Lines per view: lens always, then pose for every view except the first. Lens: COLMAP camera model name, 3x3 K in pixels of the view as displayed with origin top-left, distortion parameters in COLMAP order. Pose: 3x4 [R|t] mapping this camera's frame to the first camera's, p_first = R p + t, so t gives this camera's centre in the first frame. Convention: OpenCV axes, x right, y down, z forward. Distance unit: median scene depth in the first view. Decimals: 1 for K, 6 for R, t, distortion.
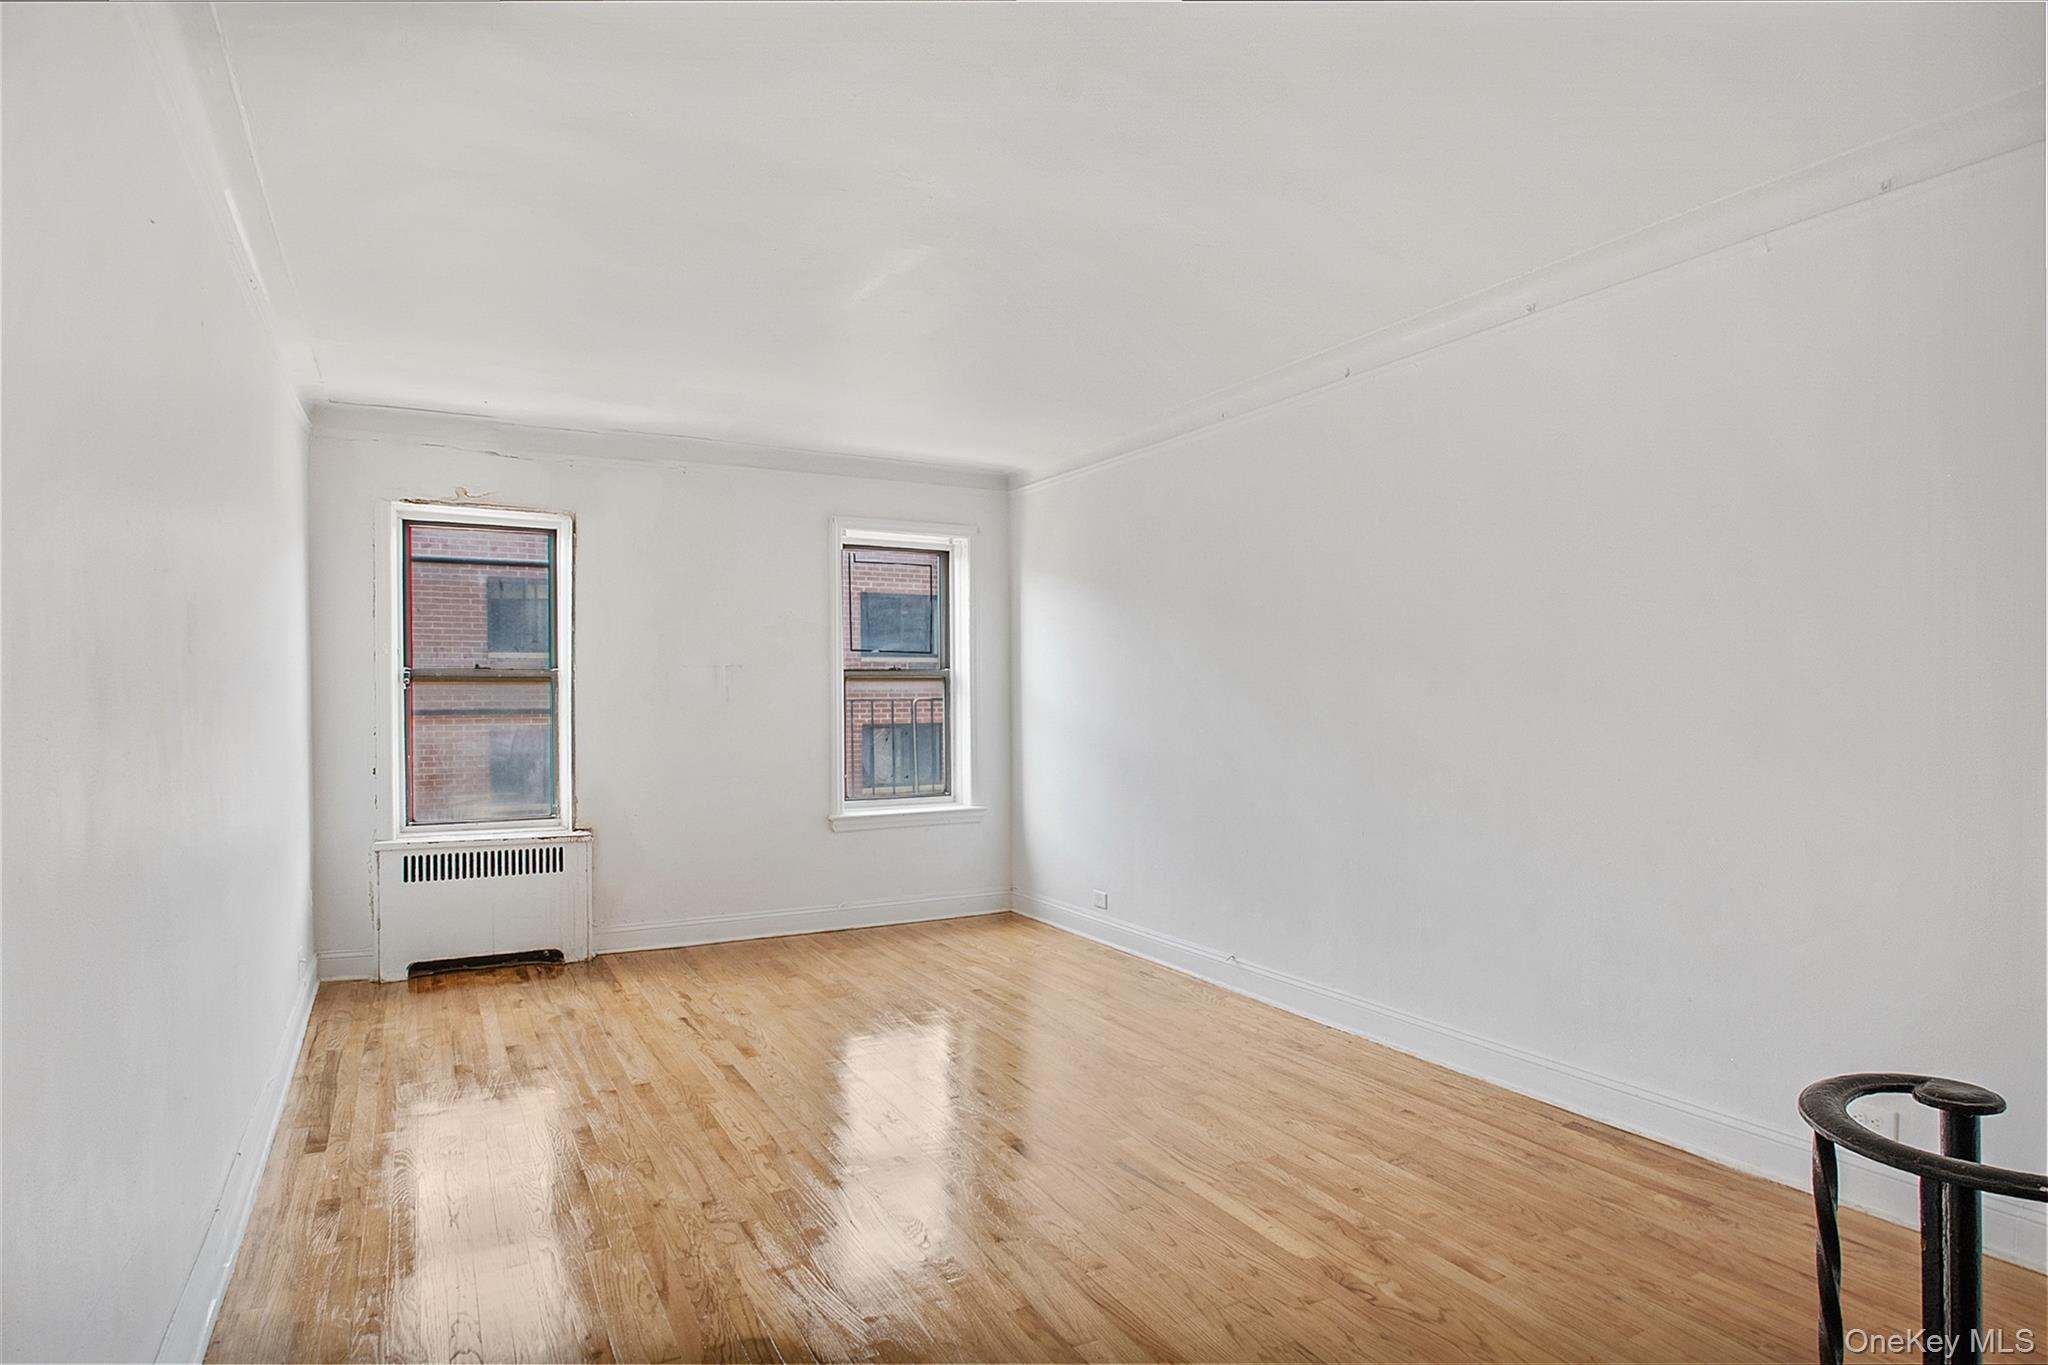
lens RADIAL K [[1133.7, 0, 1026.2], [0, 1133.7, 715.3], [0, 0, 1]] dist [-0.015635, -0.000614]
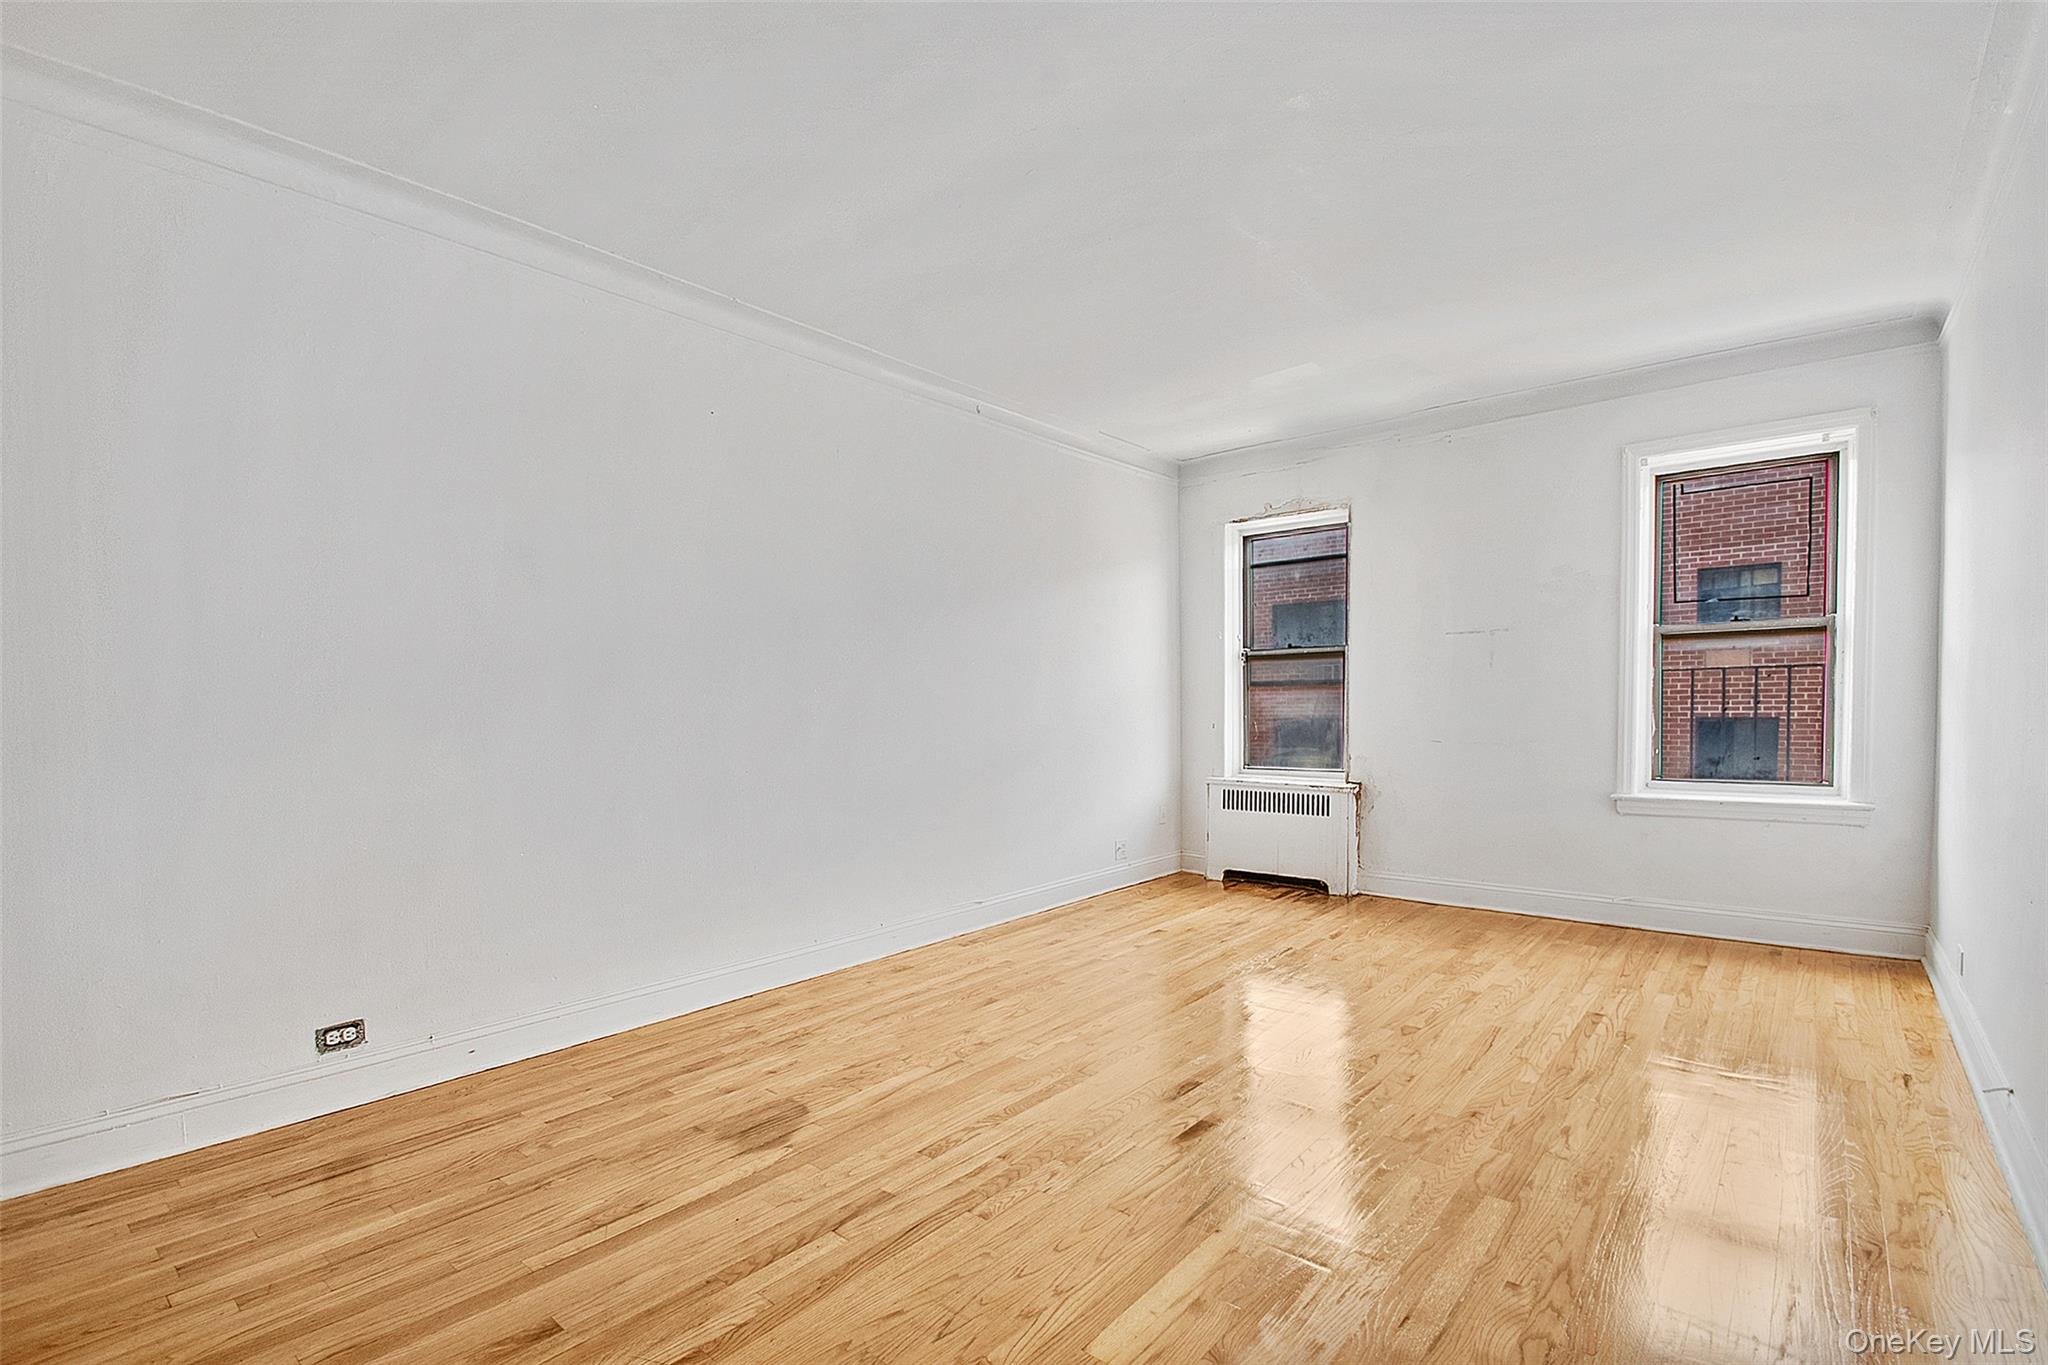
lens RADIAL K [[941.2, 0, 1040.7], [0, 941.2, 755.3], [0, 0, 1]] dist [0.003029, -0.000205]
pose [[0.362027, 0.048854, -0.930887, 0.395343], [-0.006167, 0.998729, 0.050016, 0.027904], [0.932147, -0.012366, 0.361868, 0.371973]]
